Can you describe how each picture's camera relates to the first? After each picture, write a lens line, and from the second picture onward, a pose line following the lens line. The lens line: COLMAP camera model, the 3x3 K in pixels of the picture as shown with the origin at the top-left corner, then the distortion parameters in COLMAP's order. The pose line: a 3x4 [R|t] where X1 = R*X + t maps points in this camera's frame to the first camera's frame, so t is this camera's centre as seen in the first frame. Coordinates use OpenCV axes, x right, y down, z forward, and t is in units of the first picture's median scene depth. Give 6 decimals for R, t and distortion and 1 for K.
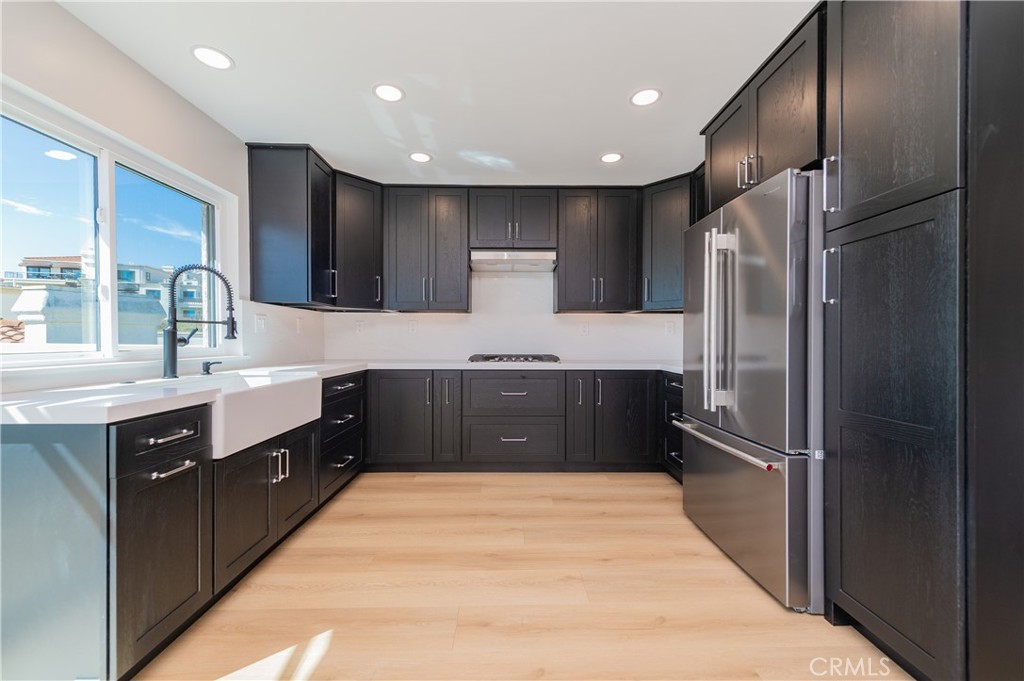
lens RADIAL K [[402.5, 0, 526.1], [0, 402.5, 338.0], [0, 0, 1]] dist [0.014511, -0.003711]
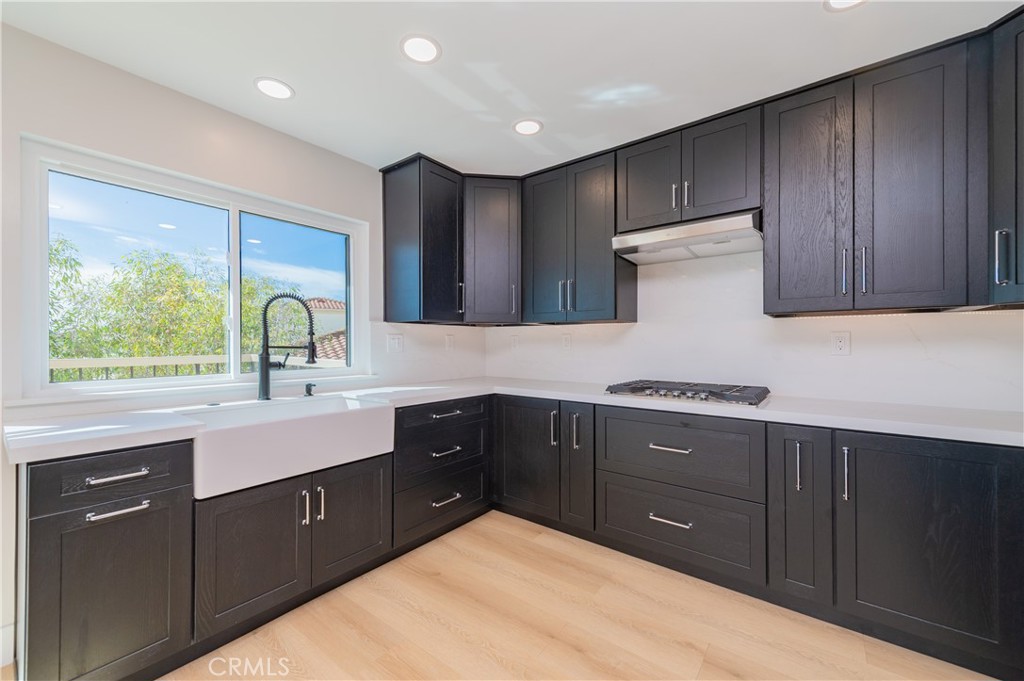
lens RADIAL K [[406.3, 0, 512.0], [0, 406.3, 340.5], [0, 0, 1]] dist [0.012157, -0.003612]
pose [[0.767226, -0.005938, -0.641349, 0.229218], [0.002119, 0.999975, -0.006724, -0.035083], [0.641373, 0.003800, 0.767220, 0.408150]]
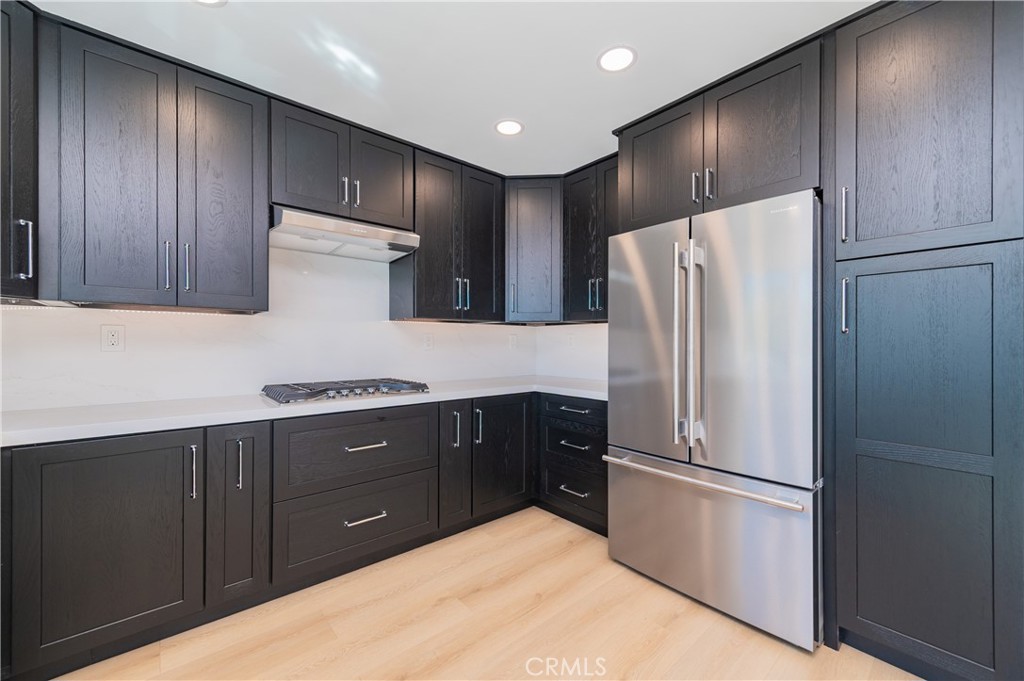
lens RADIAL K [[399.1, 0, 526.3], [0, 399.1, 342.4], [0, 0, 1]] dist [0.011909, -0.000107]
pose [[0.775746, 0.002577, 0.631040, -0.278561], [-0.003467, 0.999994, 0.000178, -0.032847], [-0.631036, -0.002326, 0.775750, 0.414694]]
